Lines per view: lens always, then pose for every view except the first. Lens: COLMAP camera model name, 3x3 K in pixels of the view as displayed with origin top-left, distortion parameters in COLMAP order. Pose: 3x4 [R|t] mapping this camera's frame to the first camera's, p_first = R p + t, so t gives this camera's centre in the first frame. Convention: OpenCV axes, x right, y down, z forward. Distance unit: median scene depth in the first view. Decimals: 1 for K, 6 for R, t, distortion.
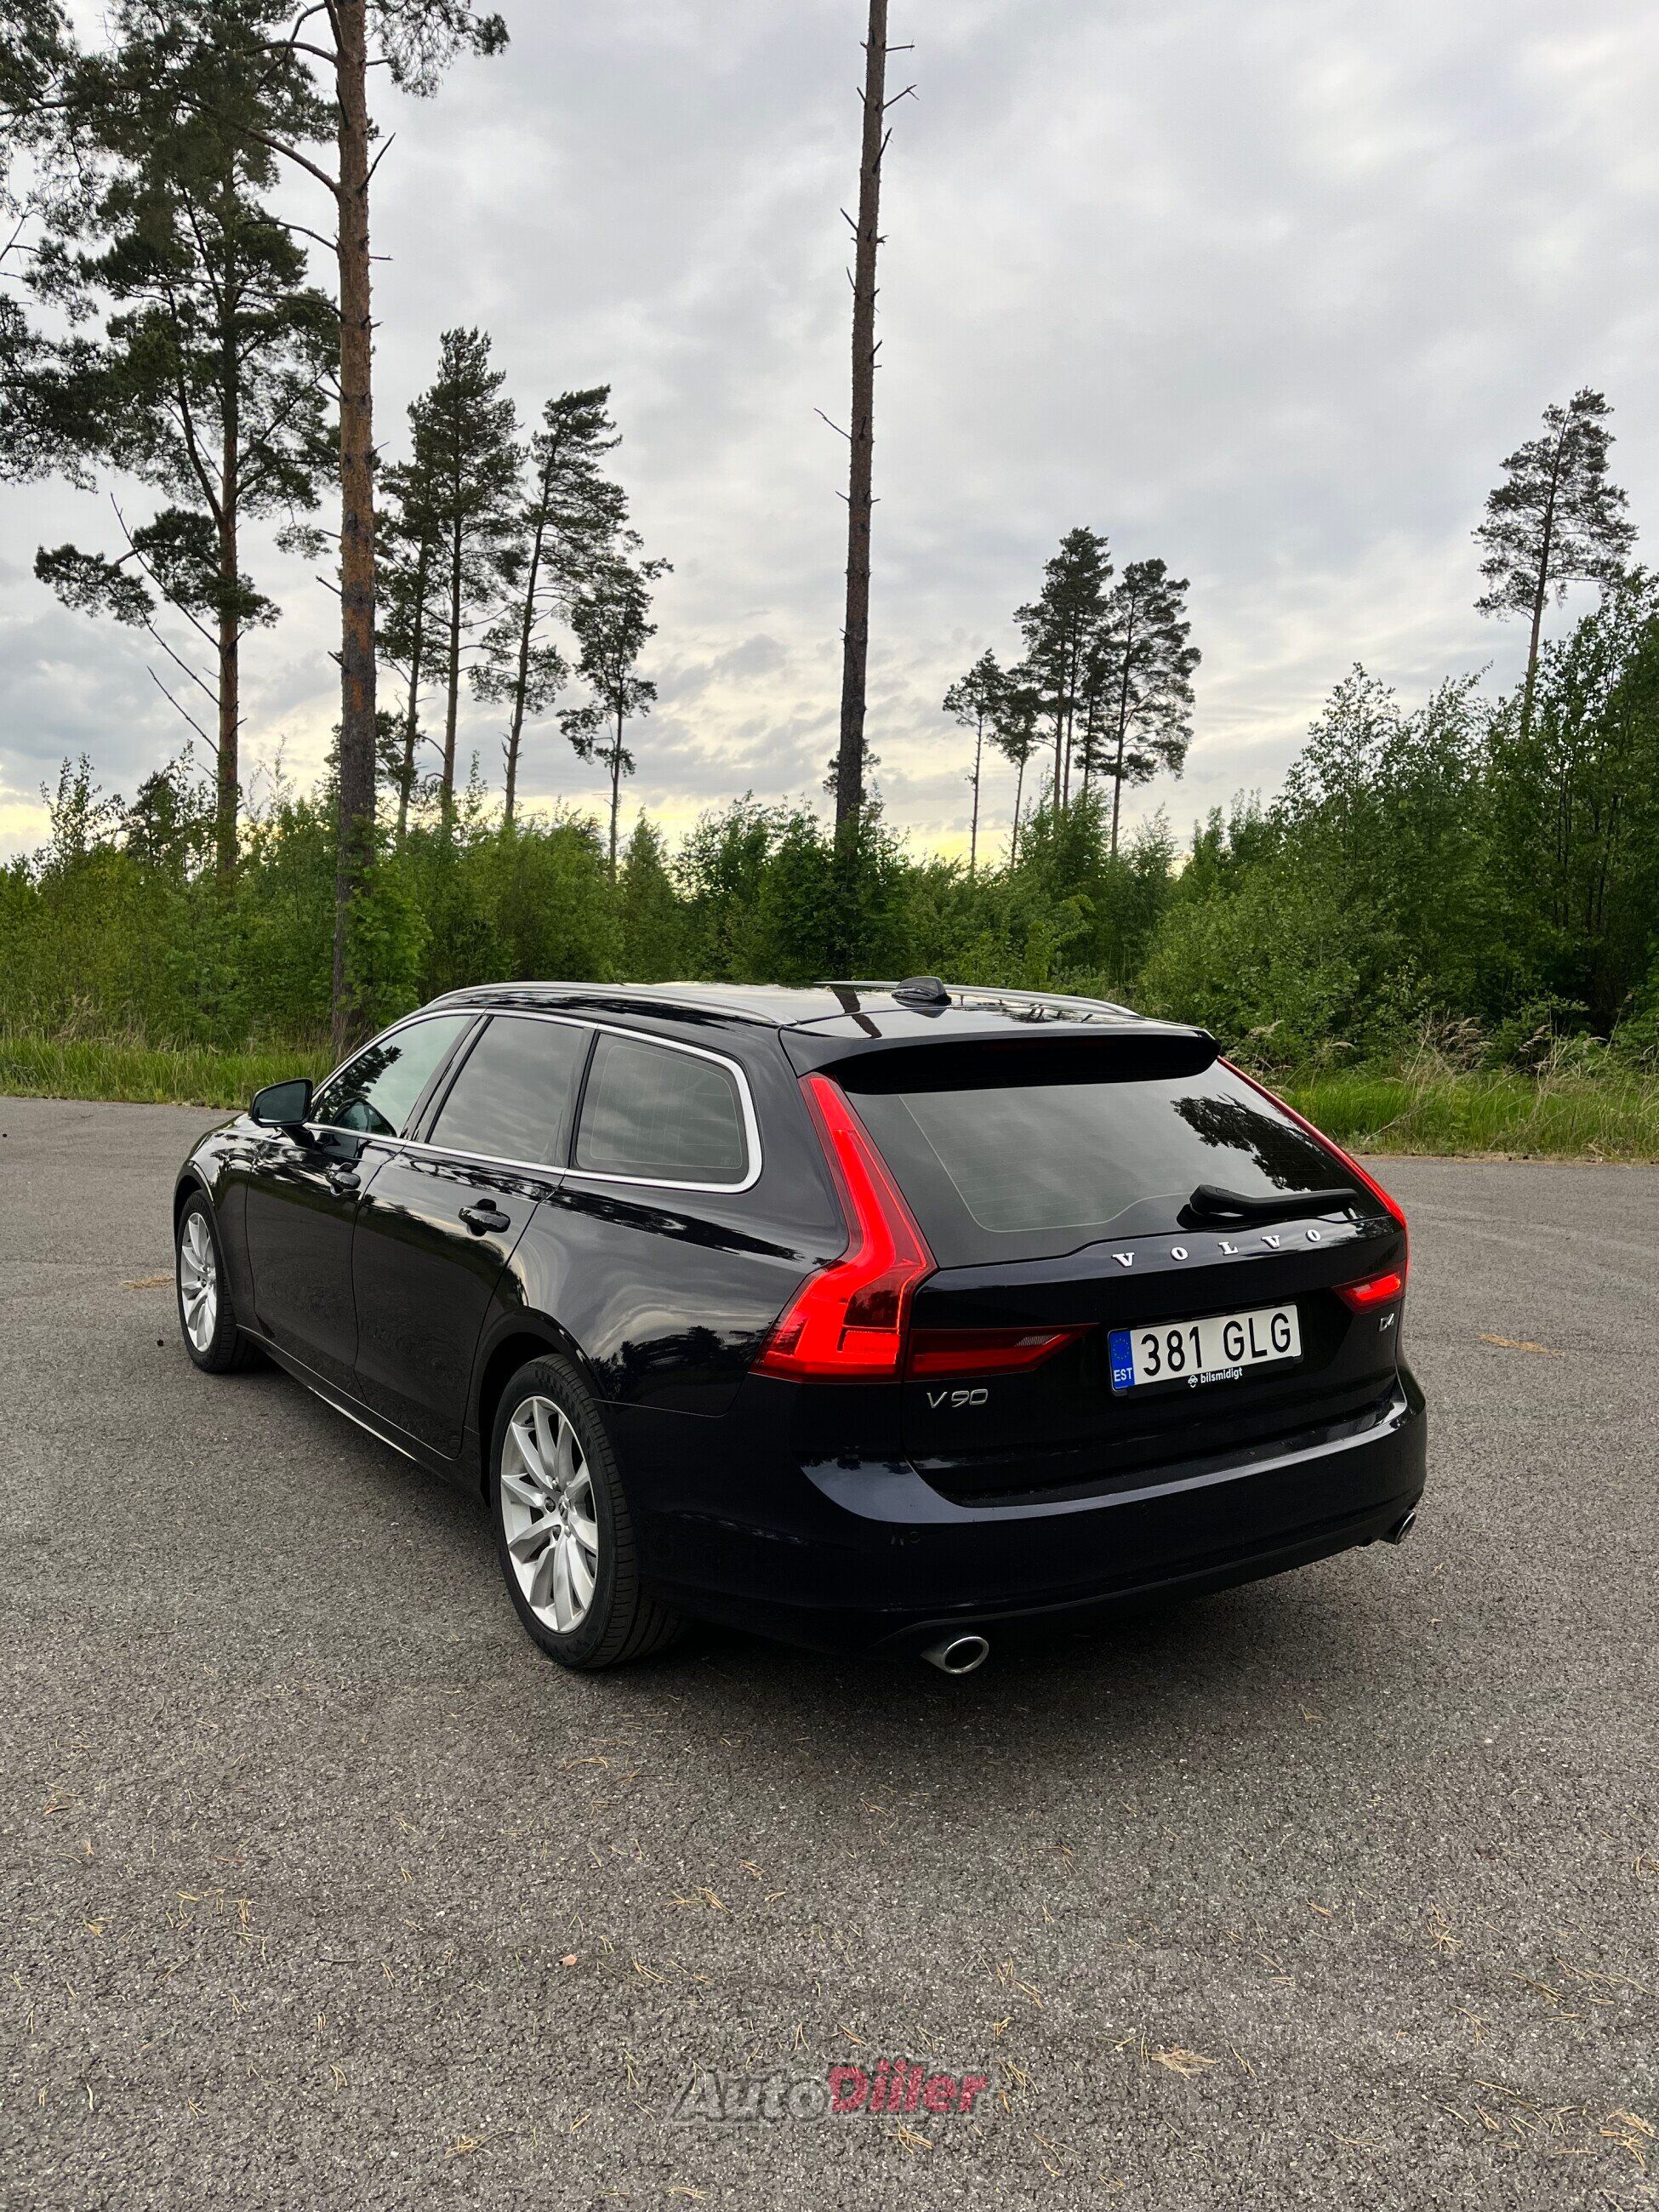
lens RADIAL K [[1703.0, 0, 830.4], [0, 1703.0, 1036.5], [0, 0, 1]] dist [0.008092, 0.101748]
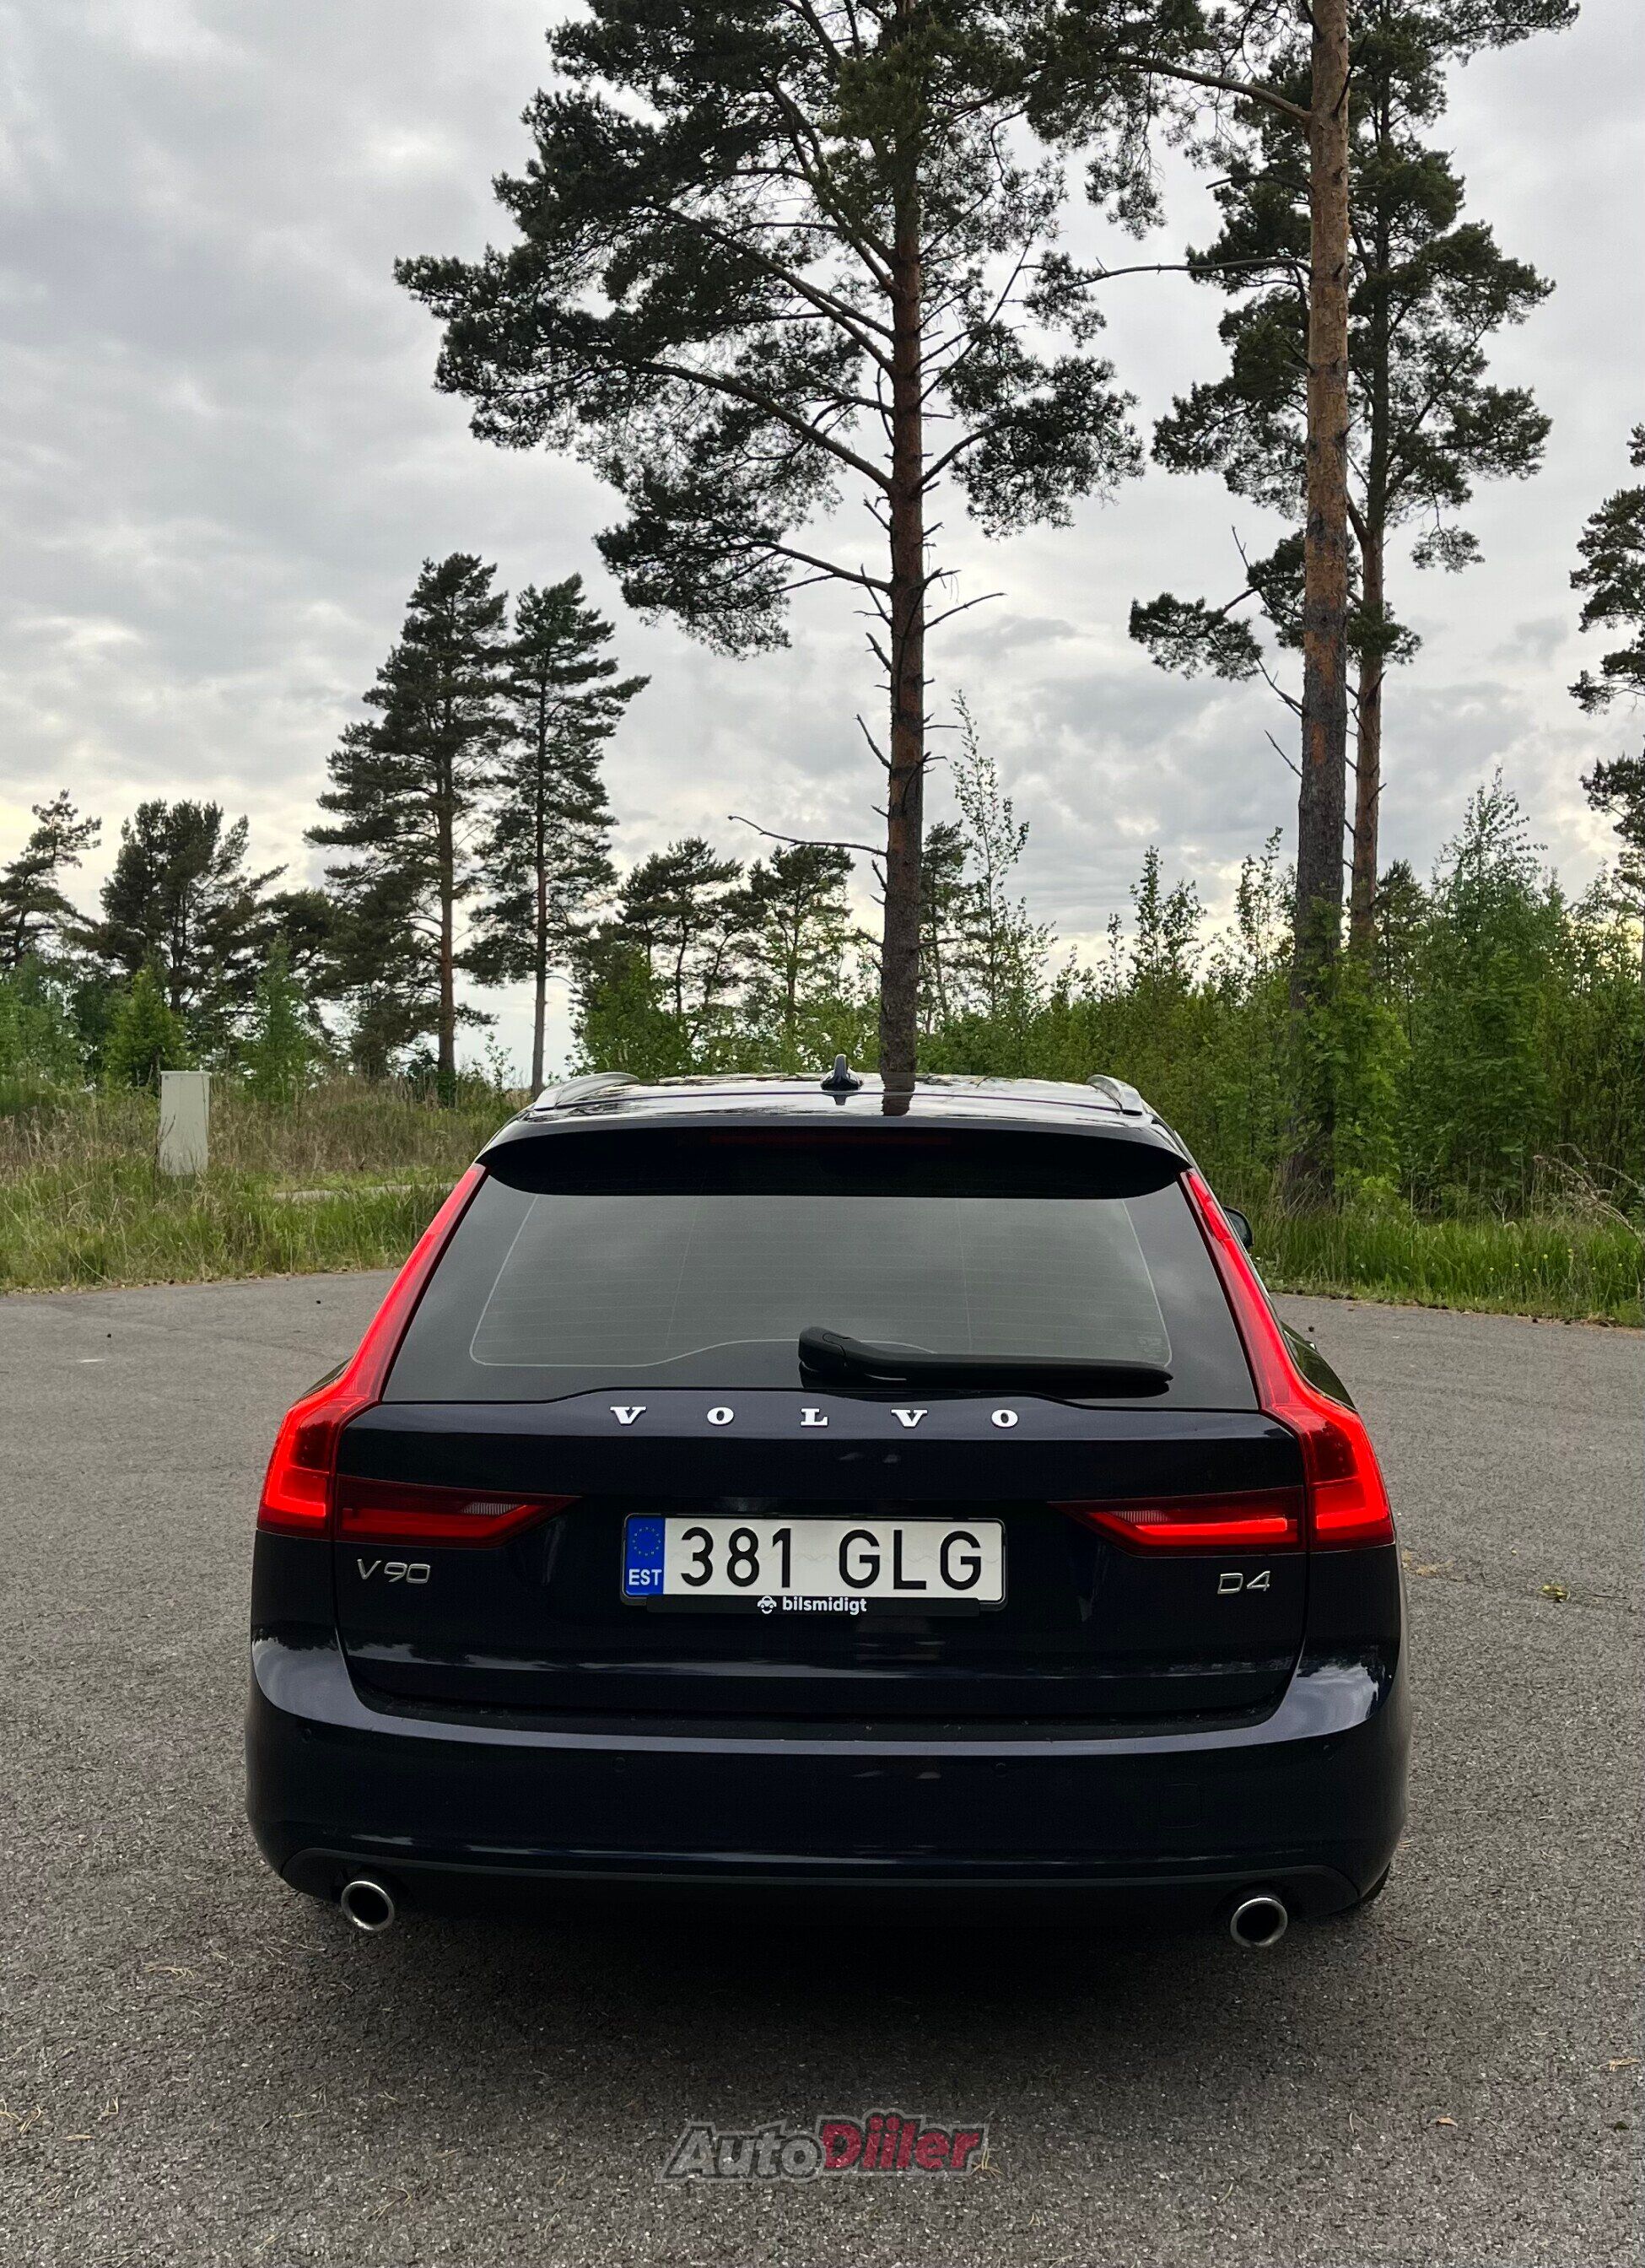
lens RADIAL K [[2335.4, 0, 822.5], [0, 2335.4, 982.8], [0, 0, 1]] dist [0.021773, 0.005044]
pose [[0.810555, -0.028079, -0.584989, 0.152595], [-0.029252, 0.995662, -0.088322, 0.005685], [0.584932, 0.088702, 0.806218, 0.039190]]
